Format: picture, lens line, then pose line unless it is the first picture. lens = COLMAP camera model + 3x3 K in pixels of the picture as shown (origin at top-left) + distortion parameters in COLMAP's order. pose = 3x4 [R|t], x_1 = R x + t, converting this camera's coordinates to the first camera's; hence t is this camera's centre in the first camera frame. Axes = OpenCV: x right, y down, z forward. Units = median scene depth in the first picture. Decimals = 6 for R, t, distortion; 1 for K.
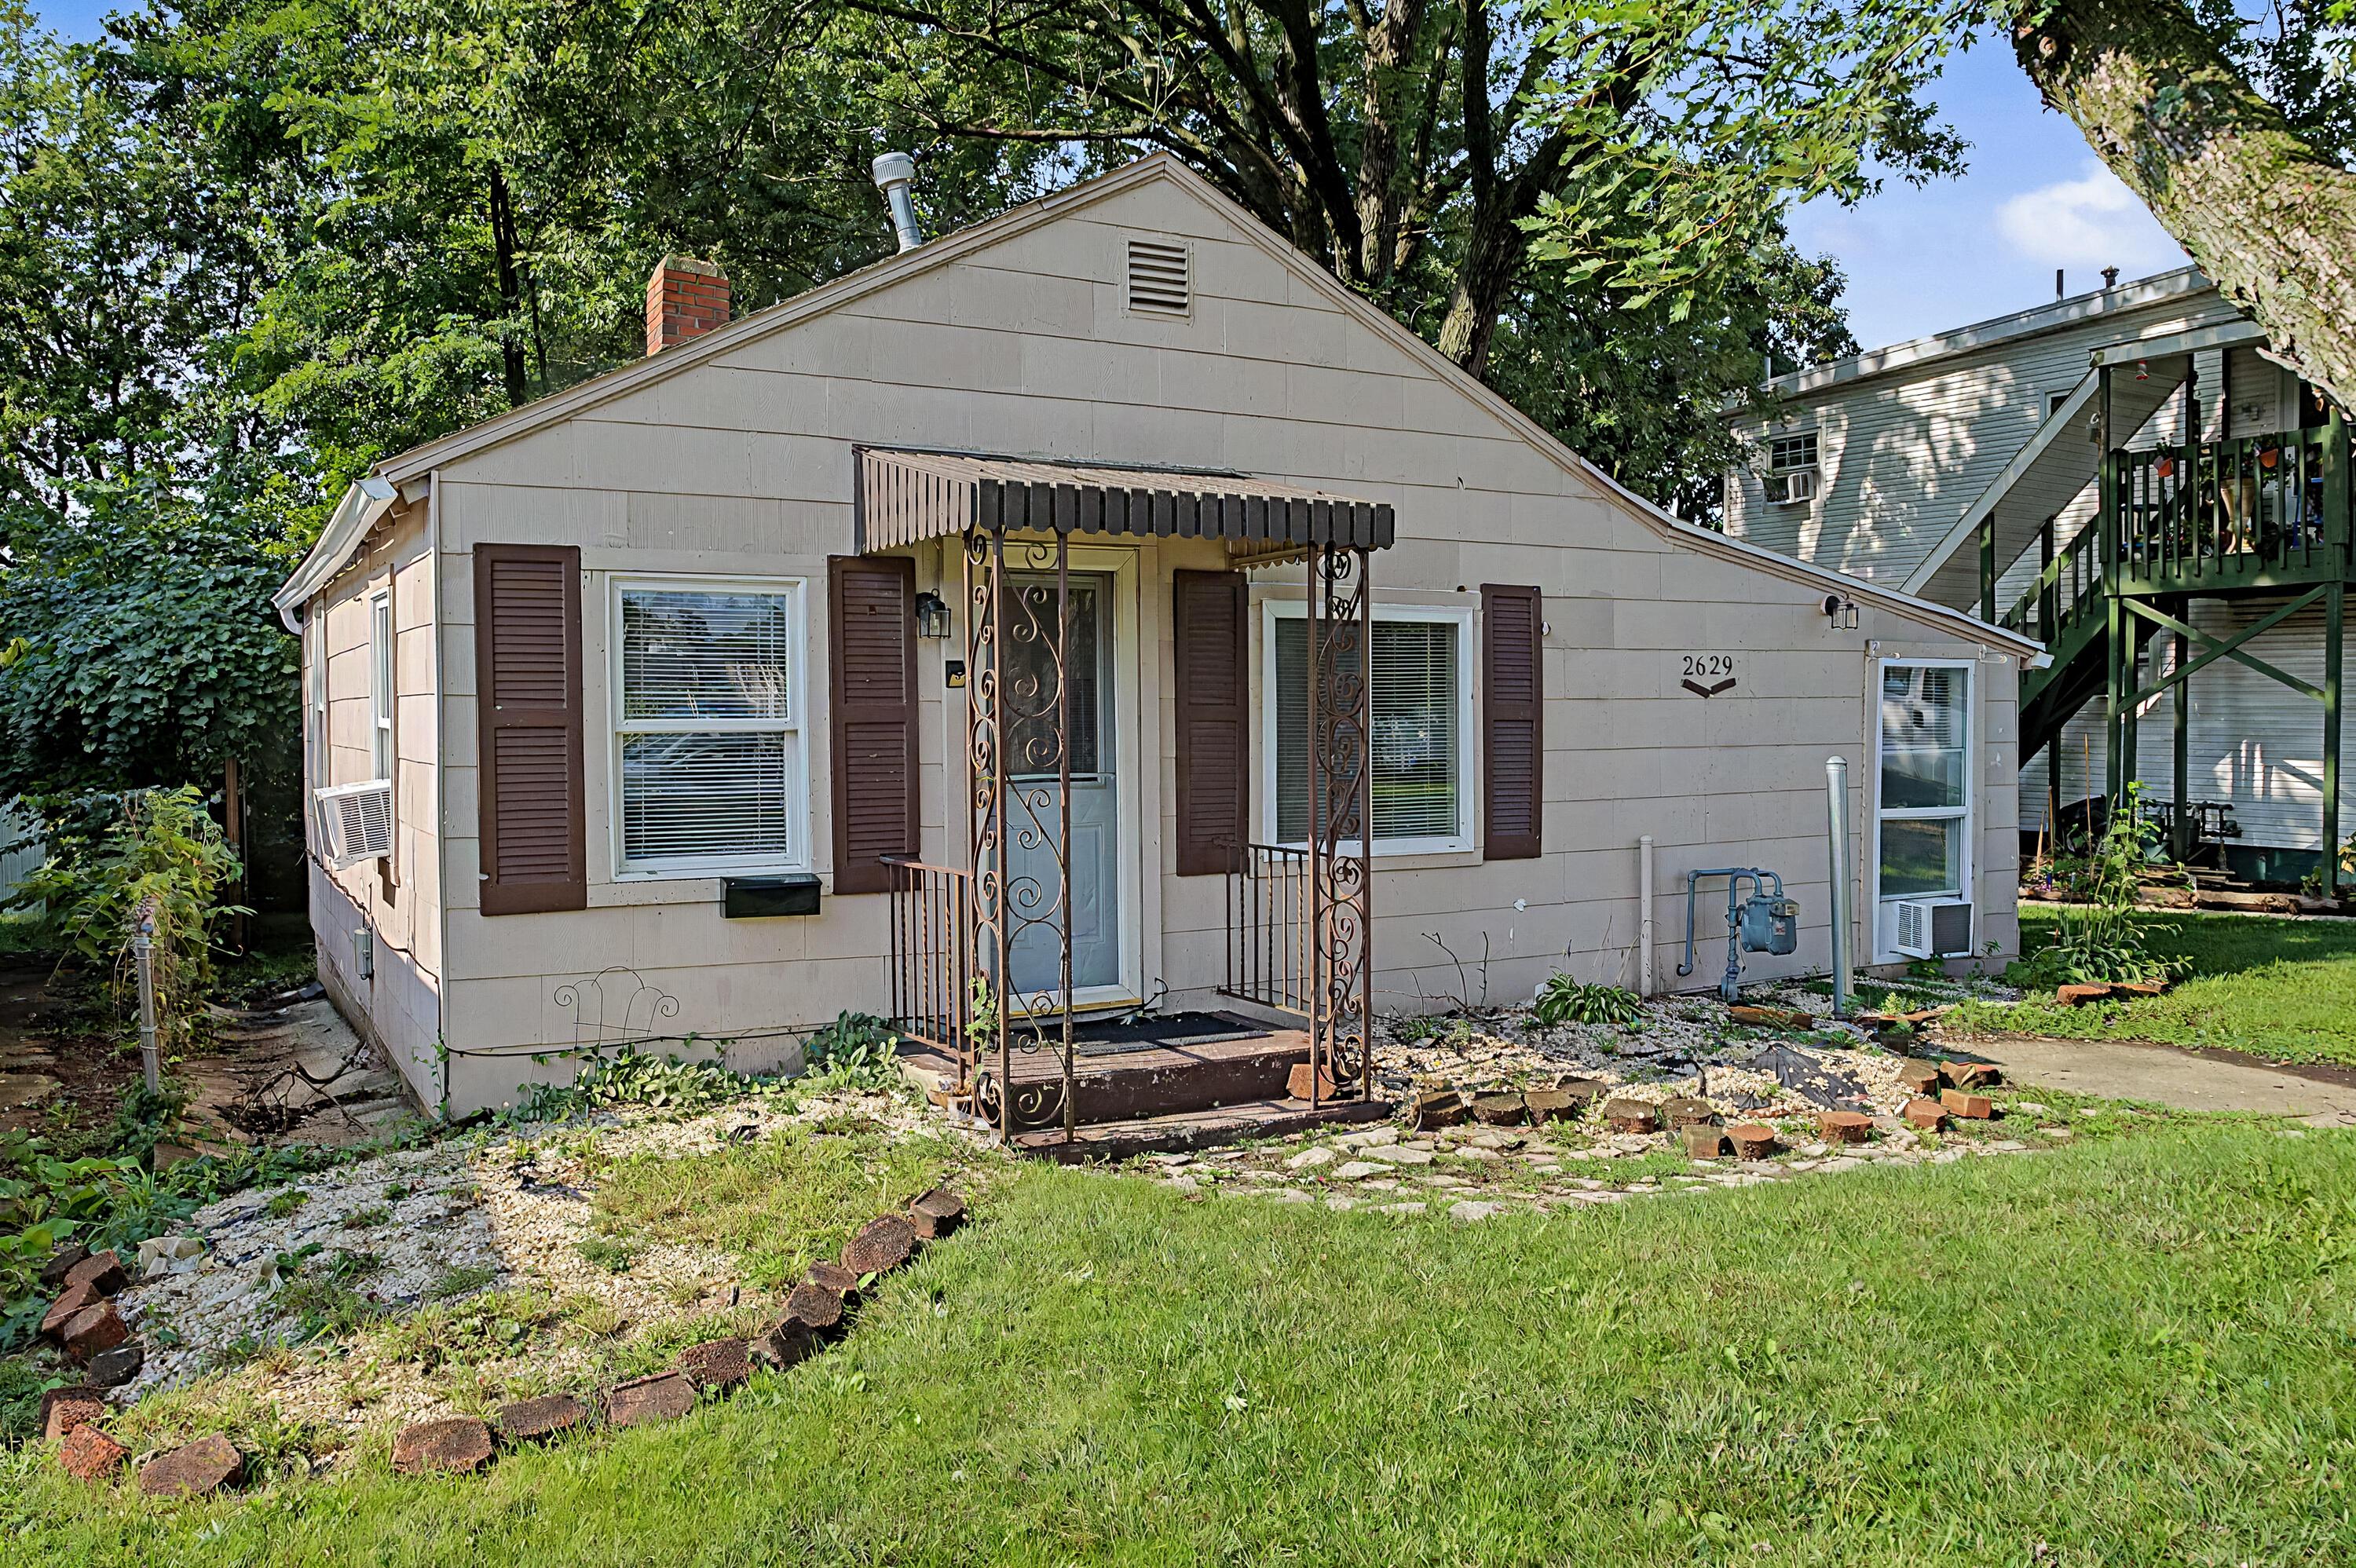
lens RADIAL K [[2023.5, 0, 1178.0], [0, 2023.5, 784.0], [0, 0, 1]] dist [-0.005574, 0.000007]
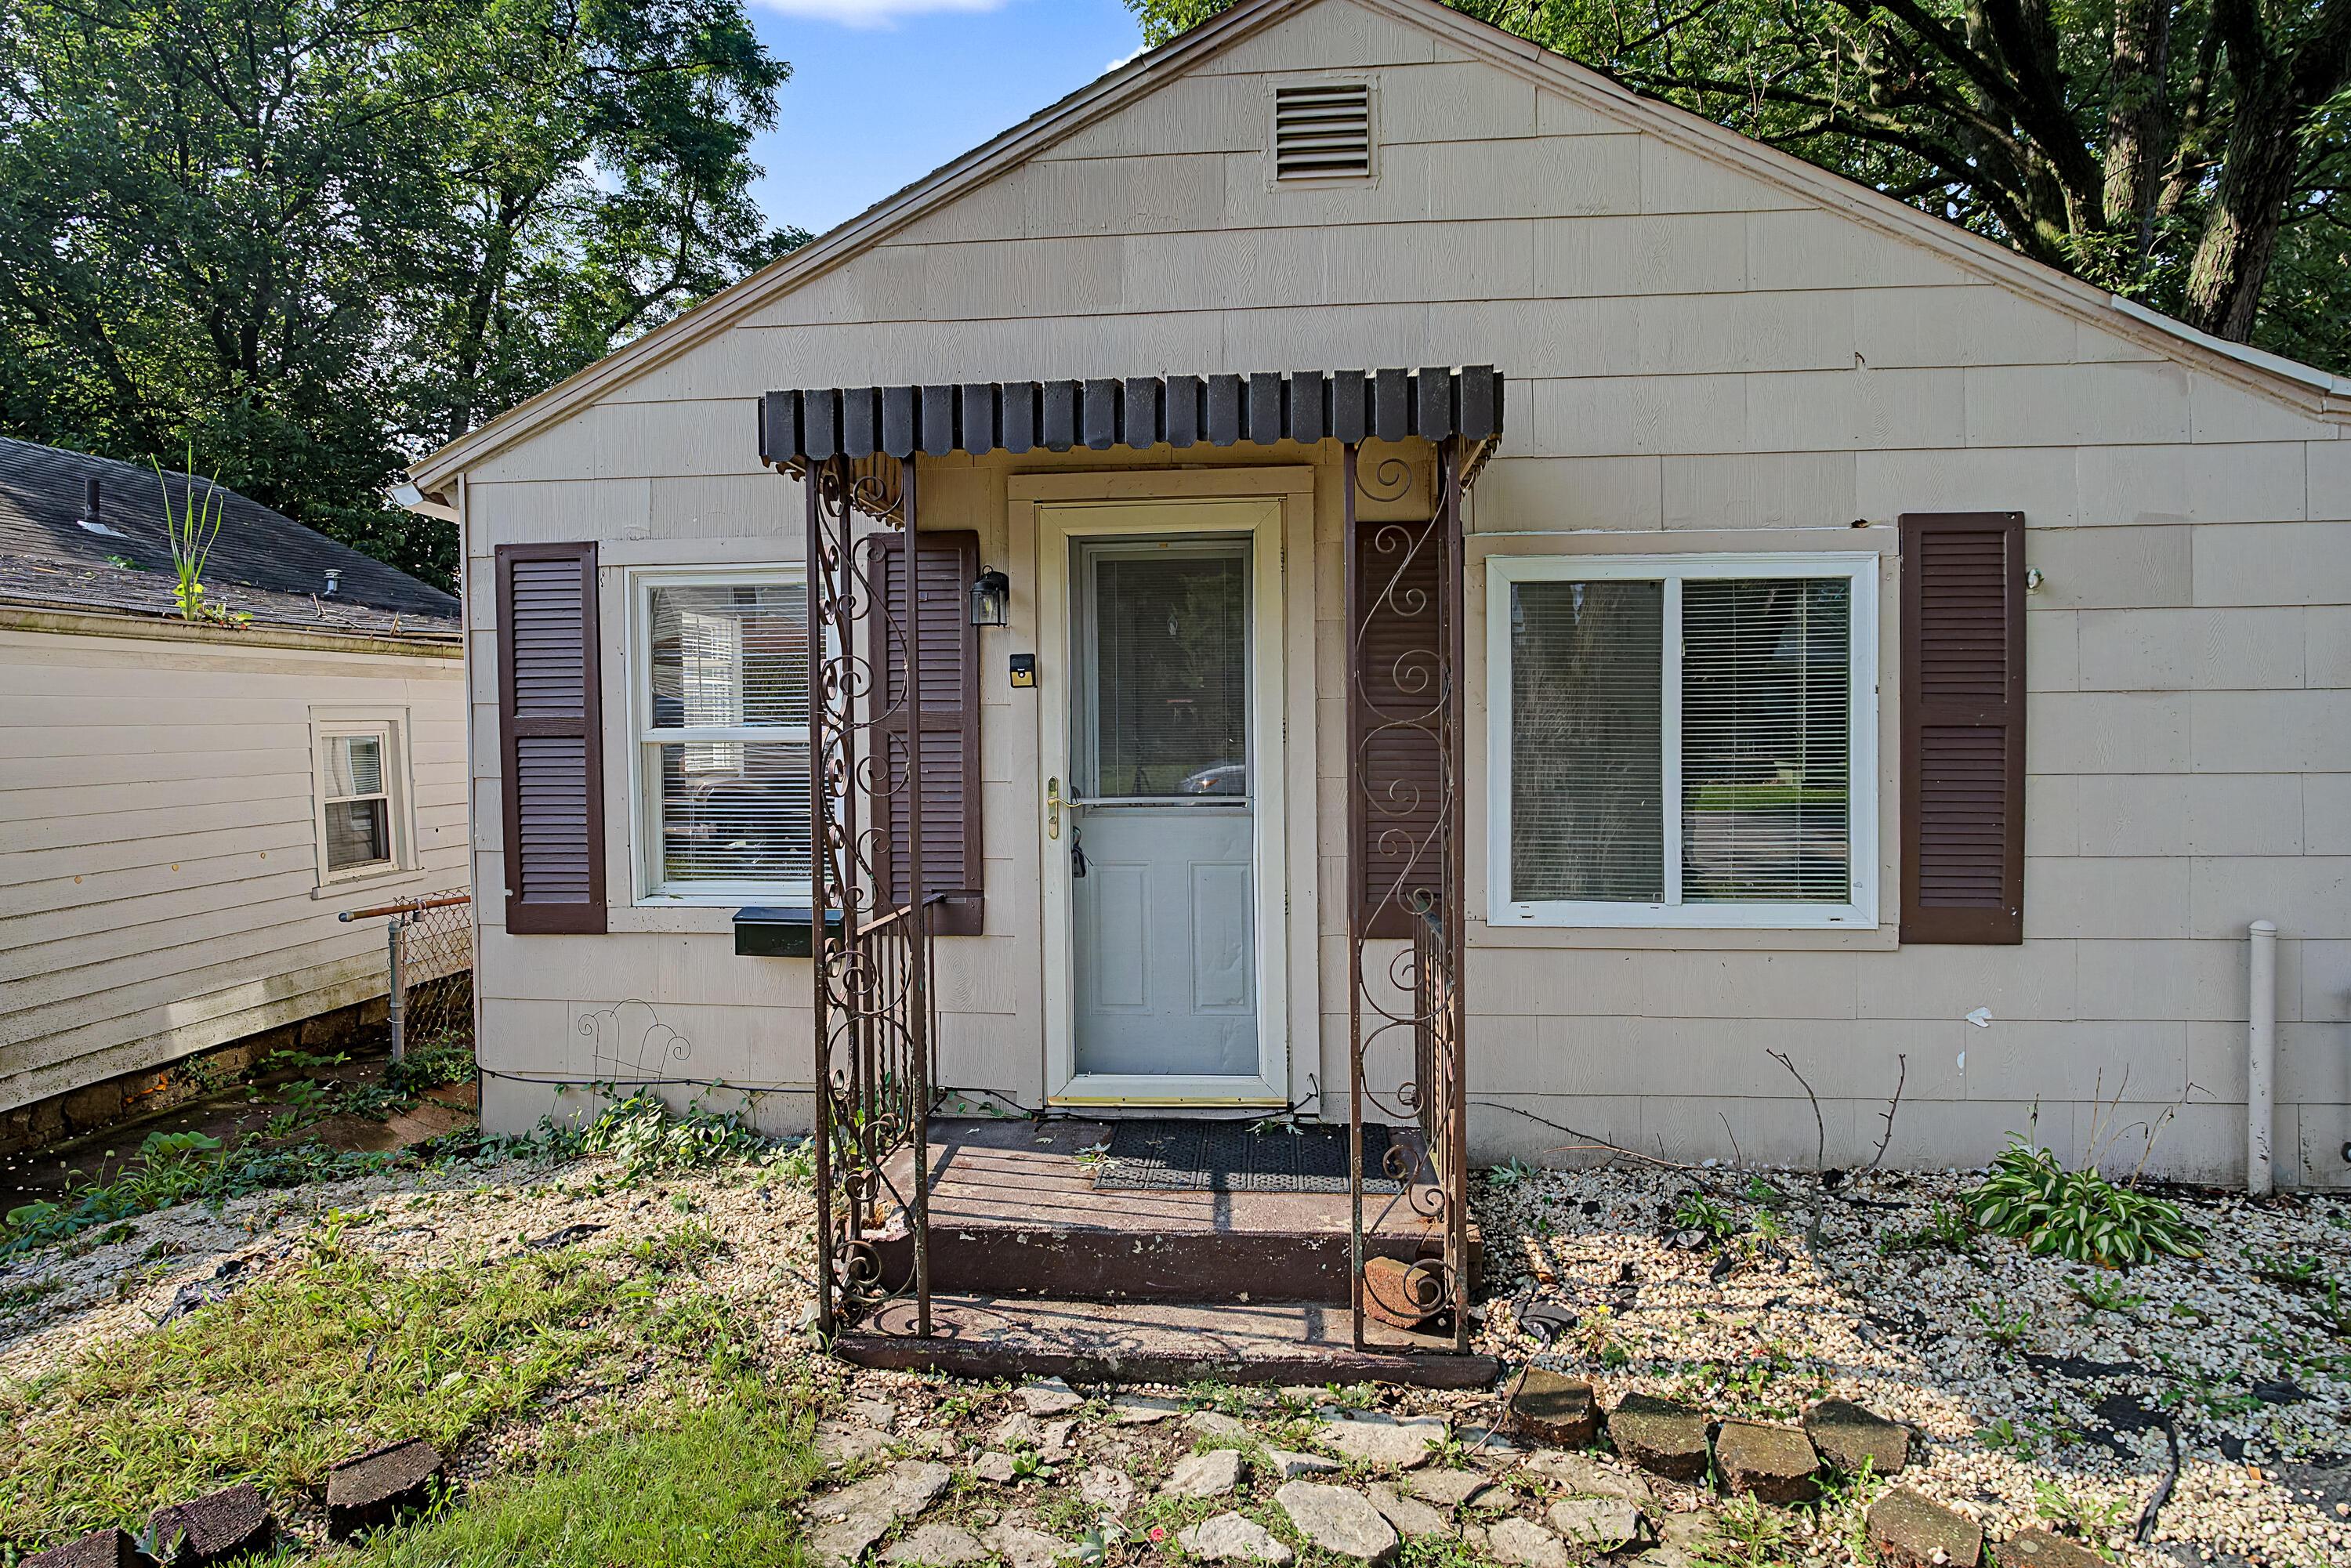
lens RADIAL K [[1342.5, 0, 1175.1], [0, 1342.5, 759.5], [0, 0, 1]] dist [-0.001591, -0.001068]
pose [[0.801652, 0.013878, -0.597630, 0.222992], [-0.016258, 0.999867, 0.001410, -0.018033], [0.597570, 0.008586, 0.801771, 0.525006]]
